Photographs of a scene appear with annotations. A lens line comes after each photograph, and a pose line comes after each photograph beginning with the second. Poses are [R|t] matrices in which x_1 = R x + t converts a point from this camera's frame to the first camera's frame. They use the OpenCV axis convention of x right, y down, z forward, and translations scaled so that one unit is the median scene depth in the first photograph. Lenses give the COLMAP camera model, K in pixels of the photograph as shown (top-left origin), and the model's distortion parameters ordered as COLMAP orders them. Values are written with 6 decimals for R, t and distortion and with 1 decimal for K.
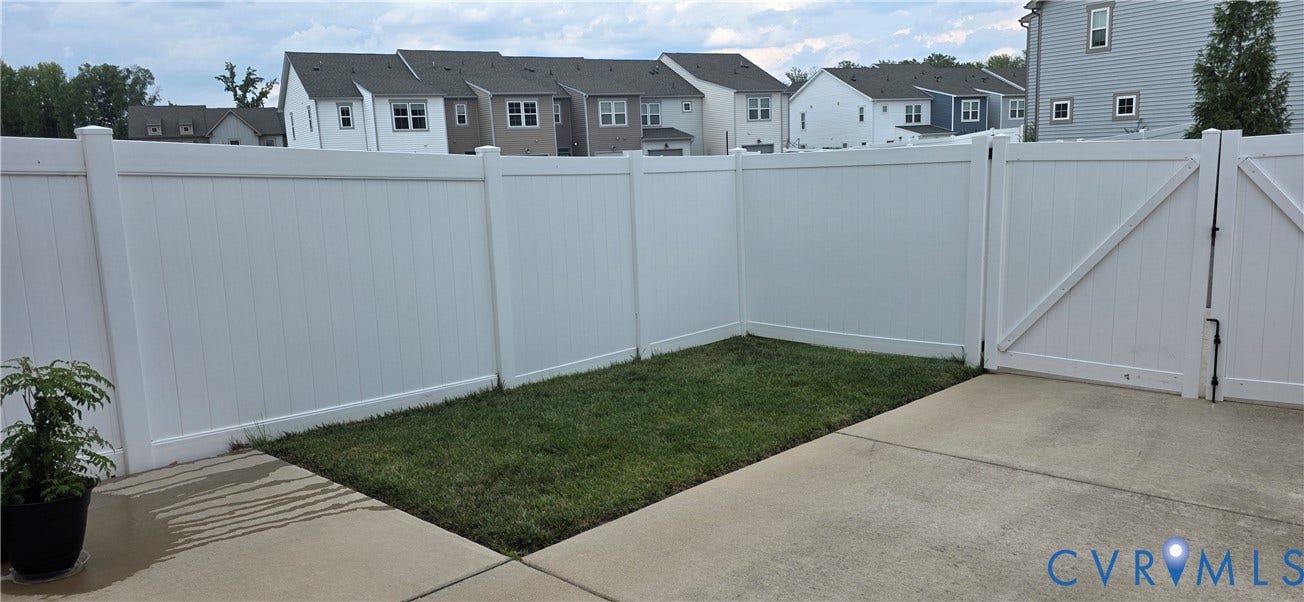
lens RADIAL K [[867.5, 0, 652.4], [0, 867.5, 318.8], [0, 0, 1]] dist [0.080286, -0.085530]
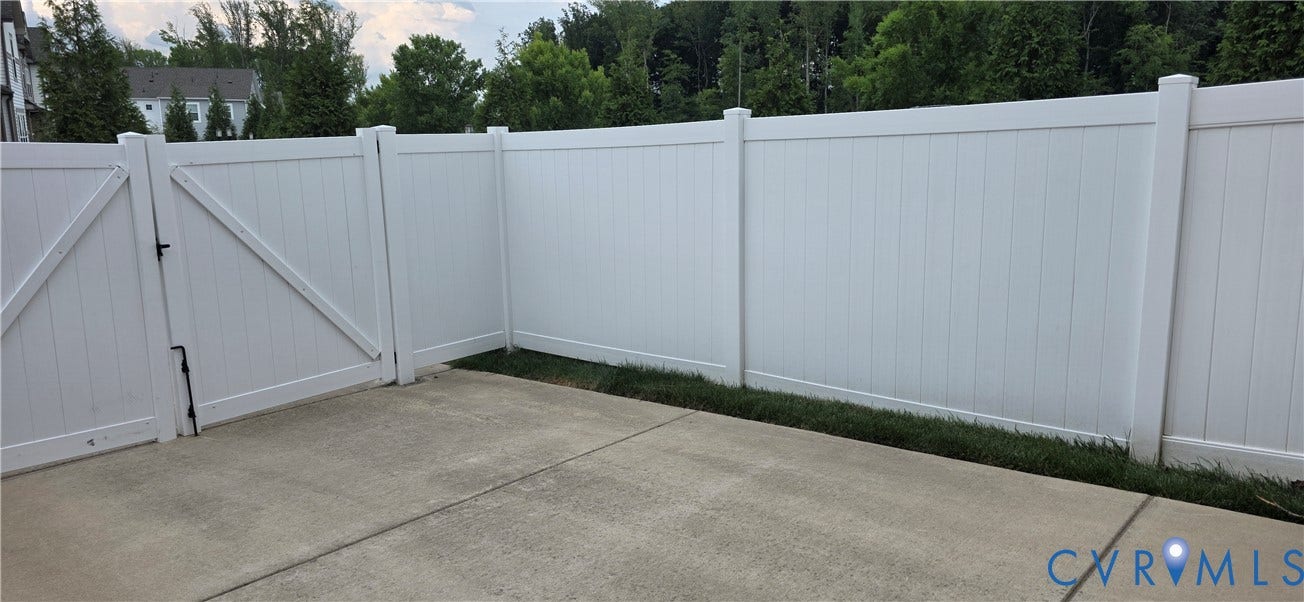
lens RADIAL K [[867.5, 0, 652.4], [0, 867.5, 318.8], [0, 0, 1]] dist [0.080286, -0.085530]
pose [[-0.009867, -0.160211, 0.987033, -0.247793], [0.189208, 0.968951, 0.159167, -0.078252], [-0.981888, 0.188325, 0.020753, 0.507901]]
